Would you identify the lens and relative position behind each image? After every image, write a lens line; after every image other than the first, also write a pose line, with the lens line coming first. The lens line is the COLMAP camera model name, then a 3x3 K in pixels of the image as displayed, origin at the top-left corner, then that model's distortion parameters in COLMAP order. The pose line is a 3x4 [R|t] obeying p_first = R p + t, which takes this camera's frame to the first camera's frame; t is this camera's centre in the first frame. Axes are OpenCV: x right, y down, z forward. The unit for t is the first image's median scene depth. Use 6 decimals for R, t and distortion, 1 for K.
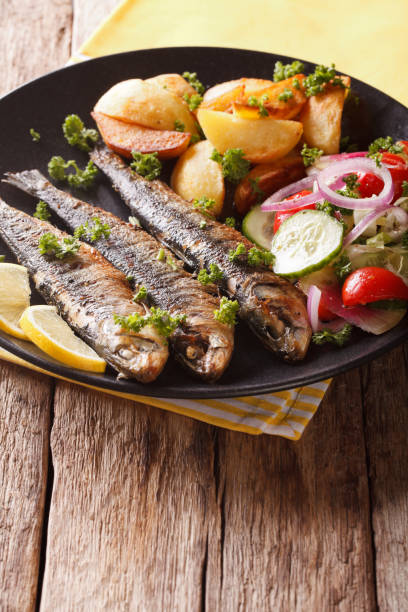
lens RADIAL K [[1923.0, 0, 204.0], [0, 1923.0, 306.0], [0, 0, 1]] dist [0.333895, 1.095394]
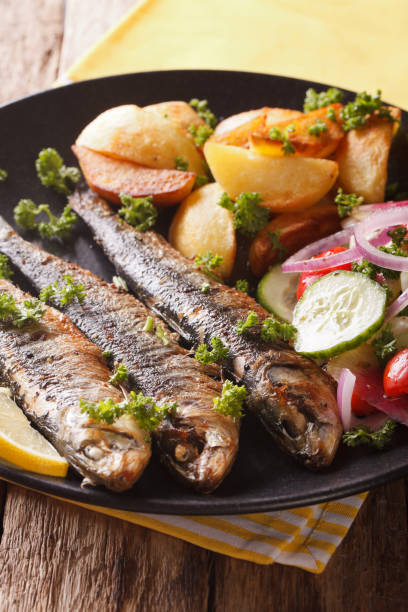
lens RADIAL K [[1994.5, 0, 187.5], [0, 1994.5, 320.9], [0, 0, 1]] dist [0.214160, 1.415178]
pose [[0.999188, 0.021694, -0.033948, 0.020377], [-0.023042, 0.998940, -0.039859, 0.003426], [0.033048, 0.040609, 0.998628, 0.204592]]
